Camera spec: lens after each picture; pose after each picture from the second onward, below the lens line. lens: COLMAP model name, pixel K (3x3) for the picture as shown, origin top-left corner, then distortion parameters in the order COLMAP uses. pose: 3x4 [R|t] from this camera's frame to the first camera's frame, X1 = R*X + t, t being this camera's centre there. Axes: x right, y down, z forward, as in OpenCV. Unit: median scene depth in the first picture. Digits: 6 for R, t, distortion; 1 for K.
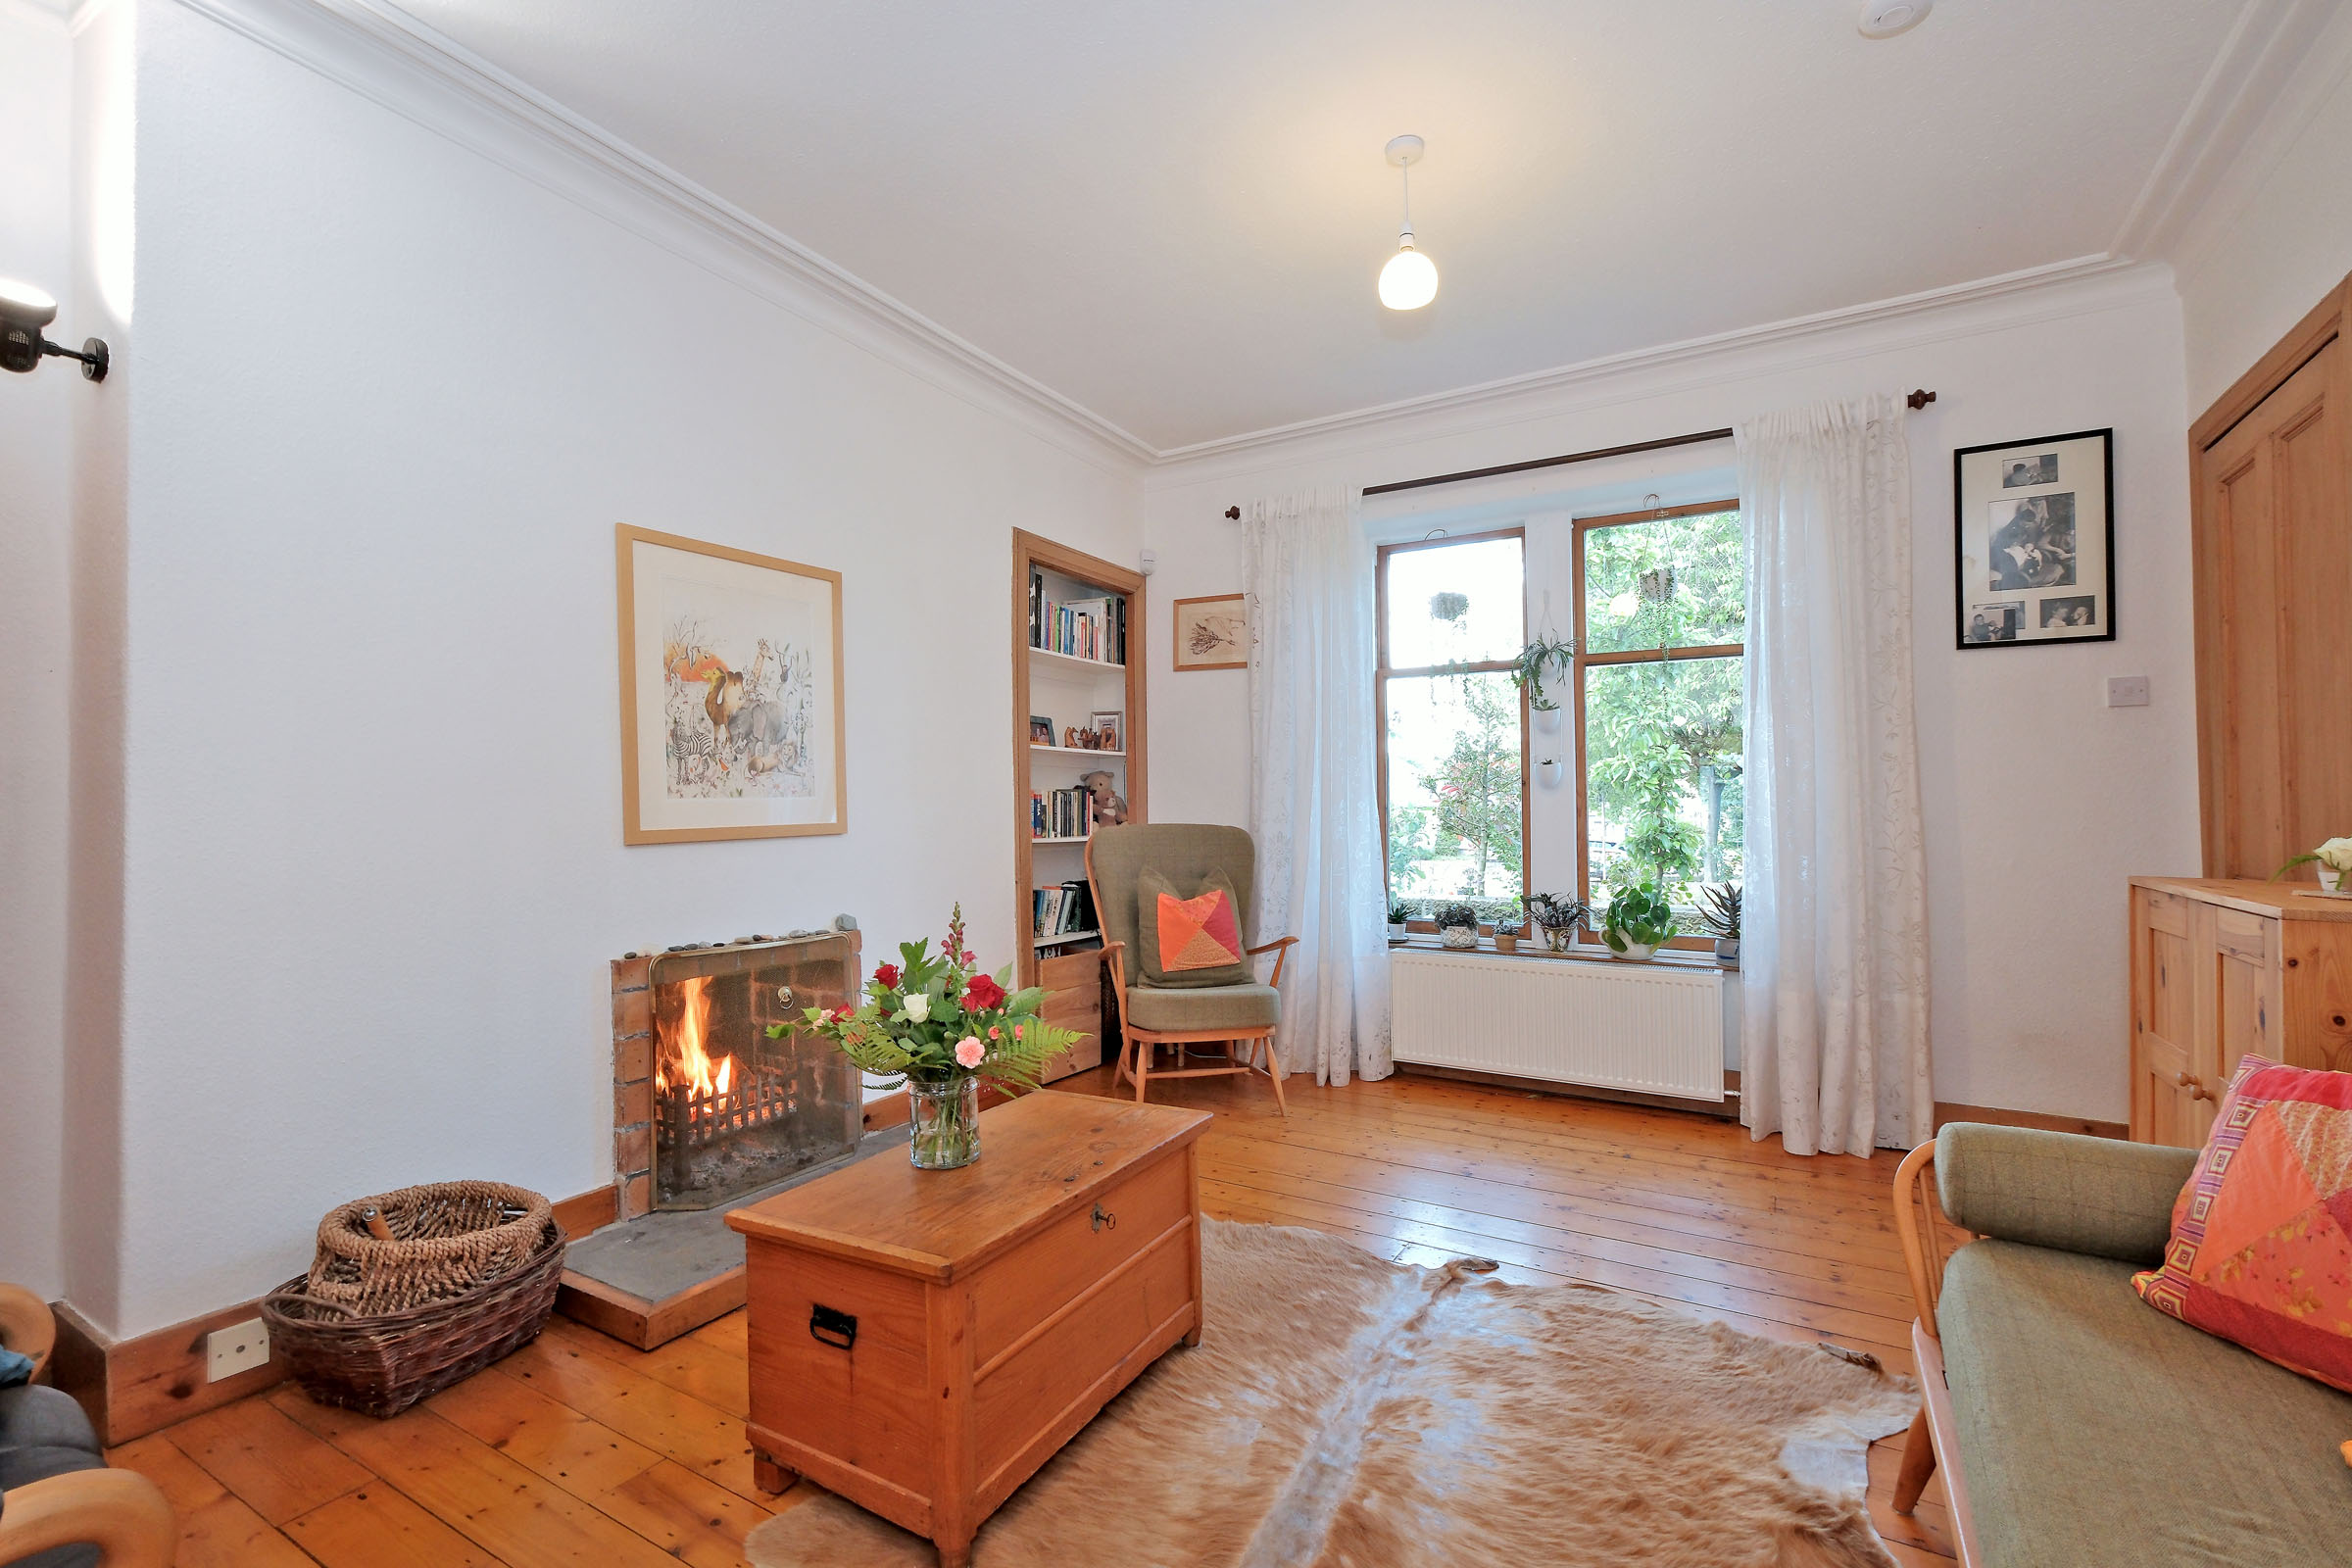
lens RADIAL K [[1028.7, 0, 1168.4], [0, 1028.7, 787.1], [0, 0, 1]] dist [-0.001798, -0.000106]
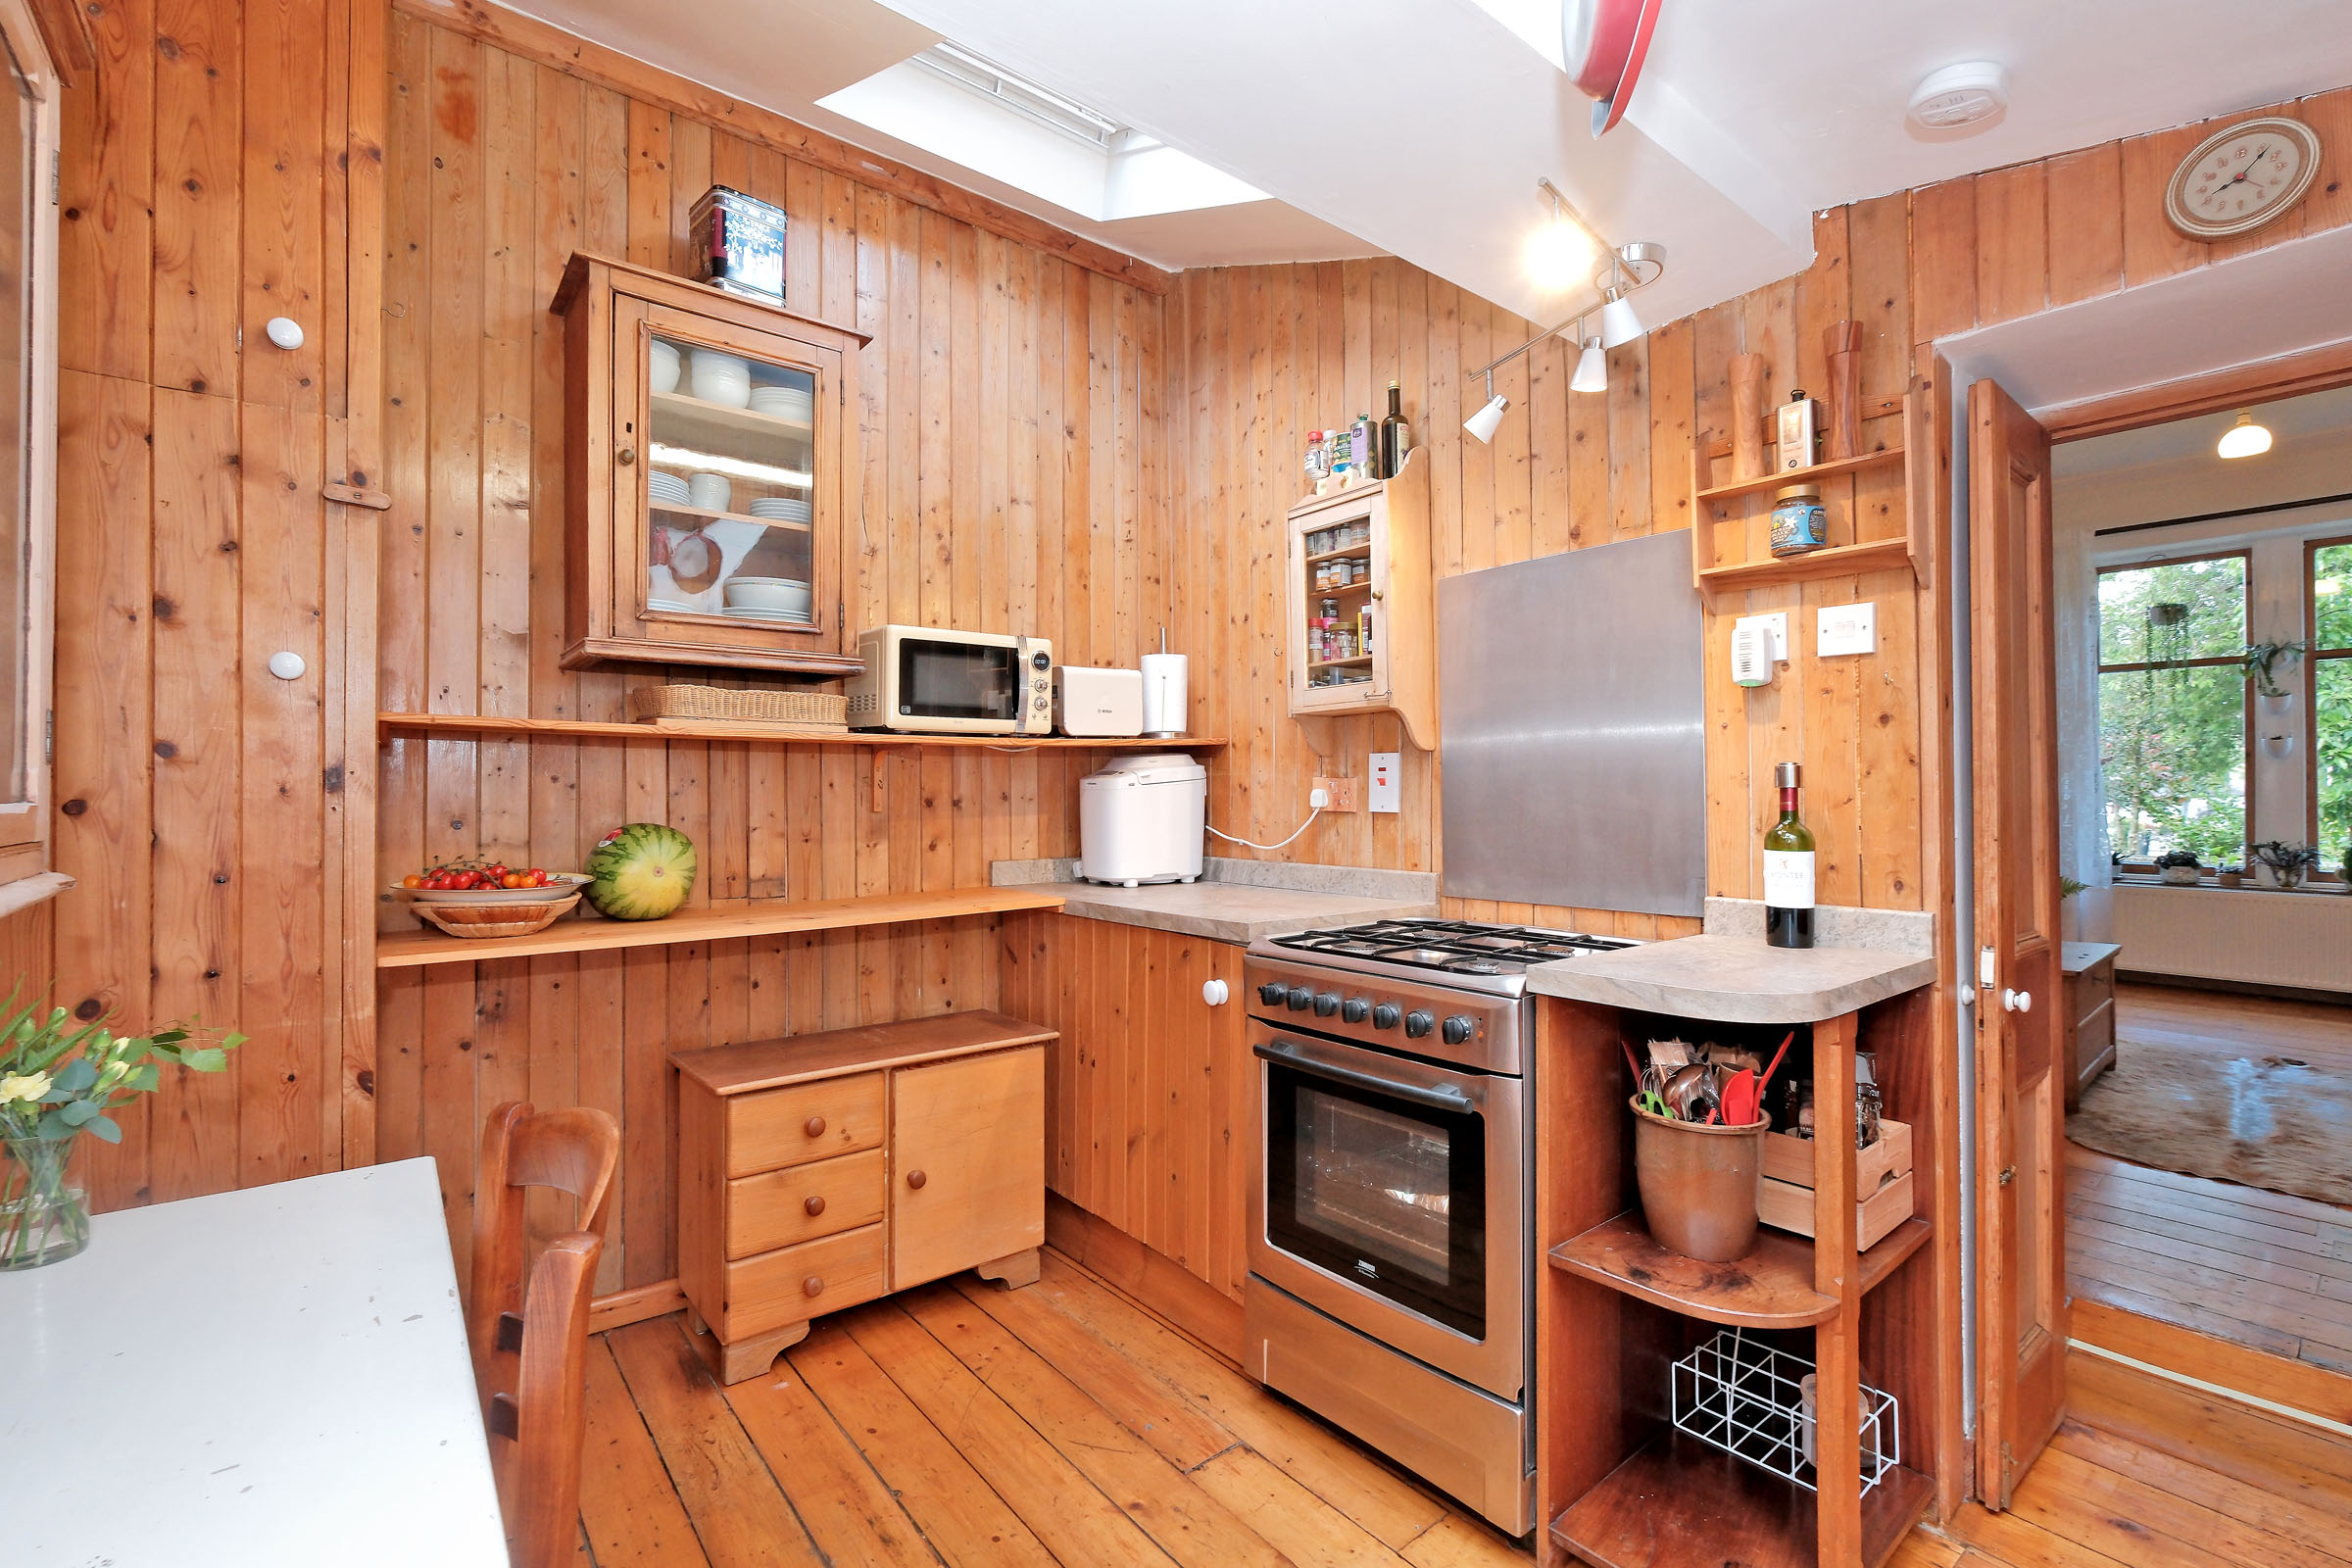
lens RADIAL K [[1028.7, 0, 1184.7], [0, 1028.7, 784.7], [0, 0, 1]] dist [-0.001798, -0.000106]
pose [[0.939442, -0.002427, -0.342700, -0.454911], [0.010335, 0.999721, 0.021251, -0.006966], [0.342552, -0.023506, 0.939205, -0.636229]]
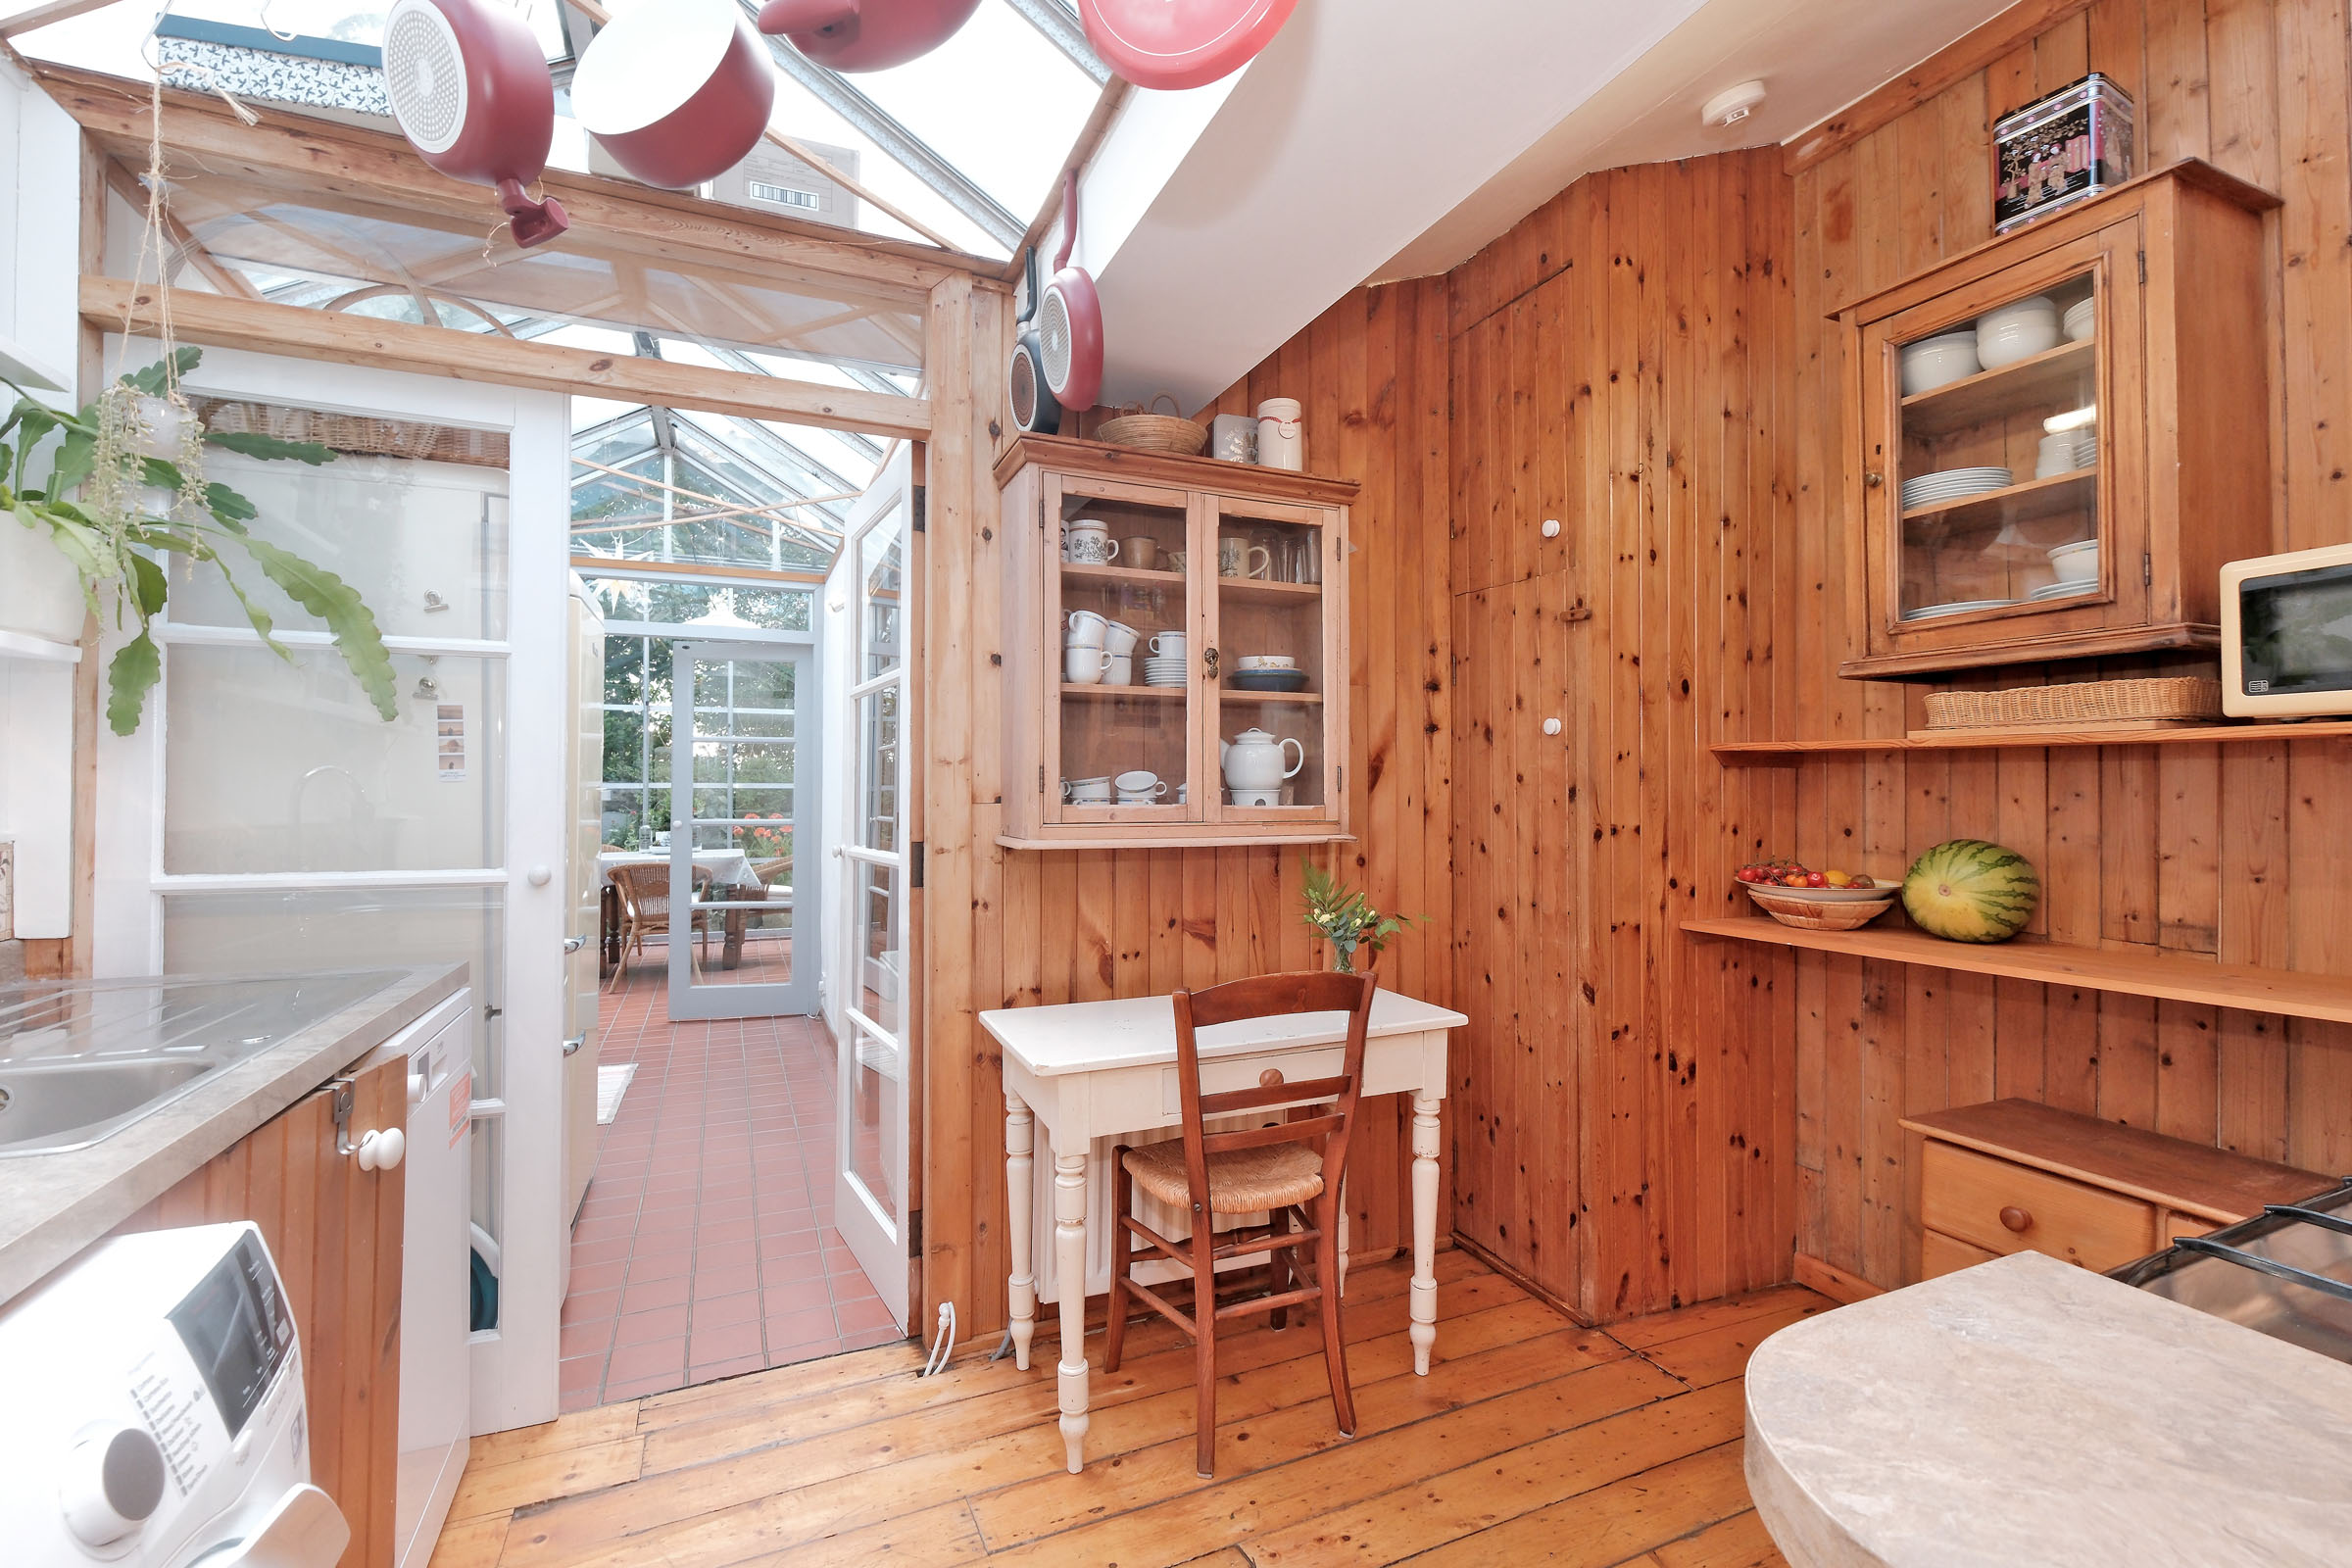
lens RADIAL K [[1028.7, 0, 1175.0], [0, 1028.7, 782.3], [0, 0, 1]] dist [-0.001798, -0.000106]
pose [[-0.585981, -0.009533, -0.810268, 1.072207], [0.016845, 0.999571, -0.023943, 0.040094], [0.810149, -0.027679, -0.585570, 2.468877]]
